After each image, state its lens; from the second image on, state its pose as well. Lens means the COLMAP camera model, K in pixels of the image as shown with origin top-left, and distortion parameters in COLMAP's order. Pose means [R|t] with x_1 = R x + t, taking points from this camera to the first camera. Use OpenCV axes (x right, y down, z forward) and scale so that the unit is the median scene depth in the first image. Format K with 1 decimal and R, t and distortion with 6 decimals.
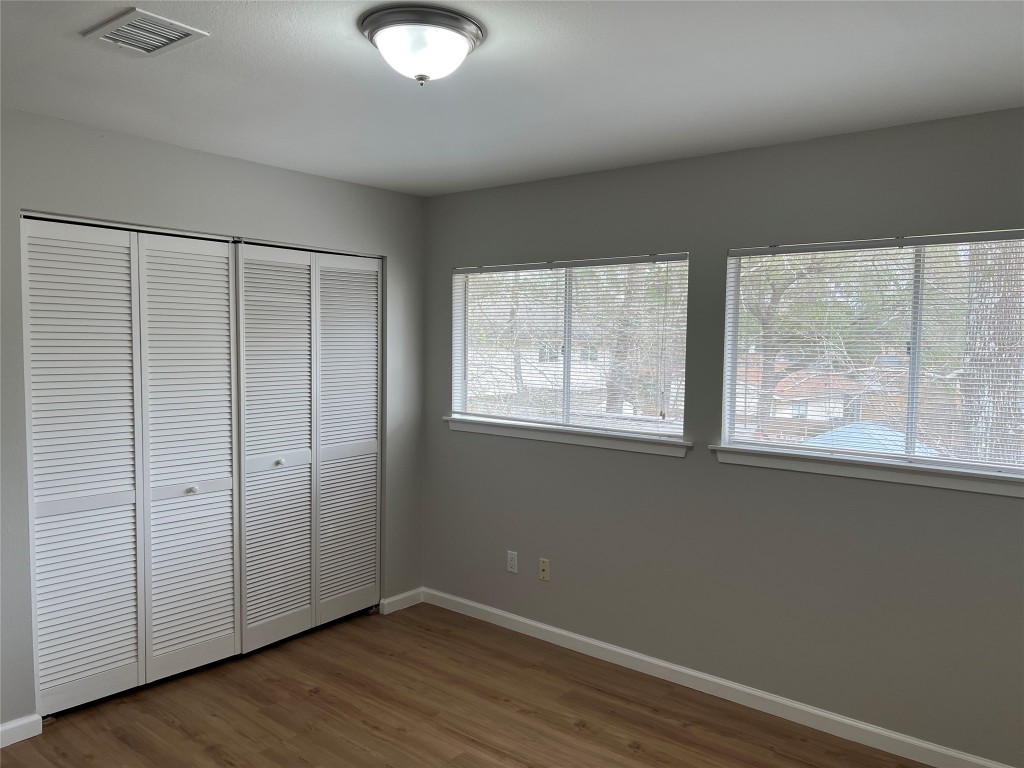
lens RADIAL K [[761.0, 0, 523.1], [0, 761.0, 385.4], [0, 0, 1]] dist [0.057646, -0.063155]
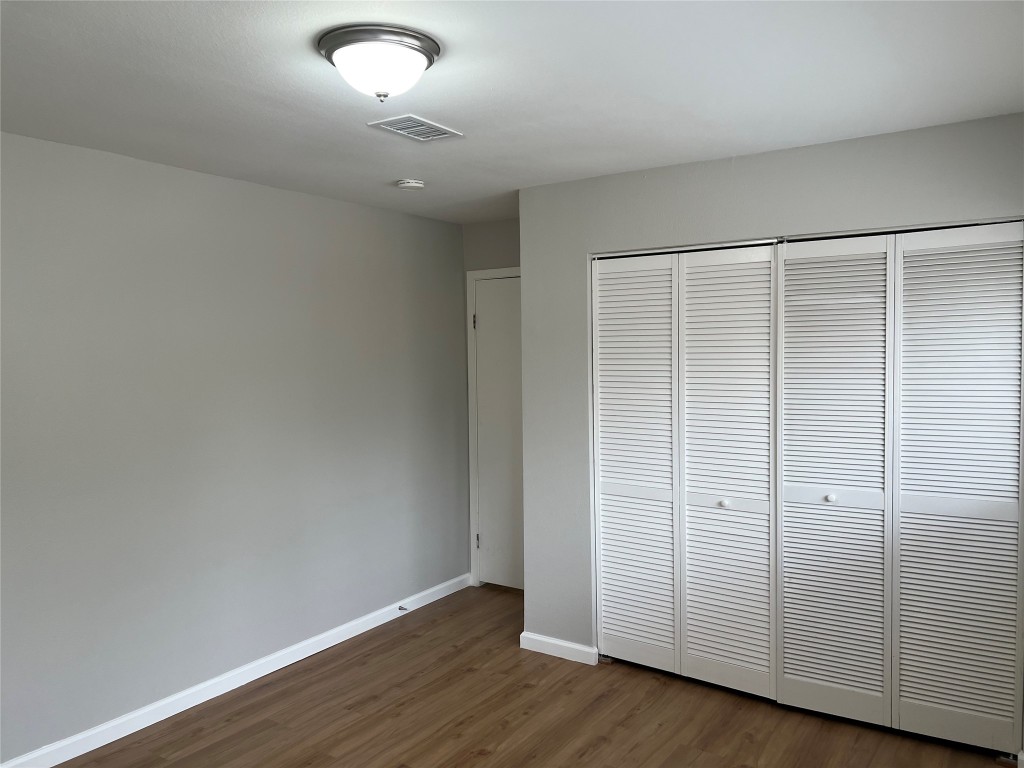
lens RADIAL K [[761.0, 0, 523.1], [0, 761.0, 385.4], [0, 0, 1]] dist [0.057646, -0.063155]
pose [[0.093233, 0.032422, -0.995116, 0.518530], [-0.047371, 0.998482, 0.028093, -0.031413], [0.994517, 0.044521, 0.094627, 0.645227]]
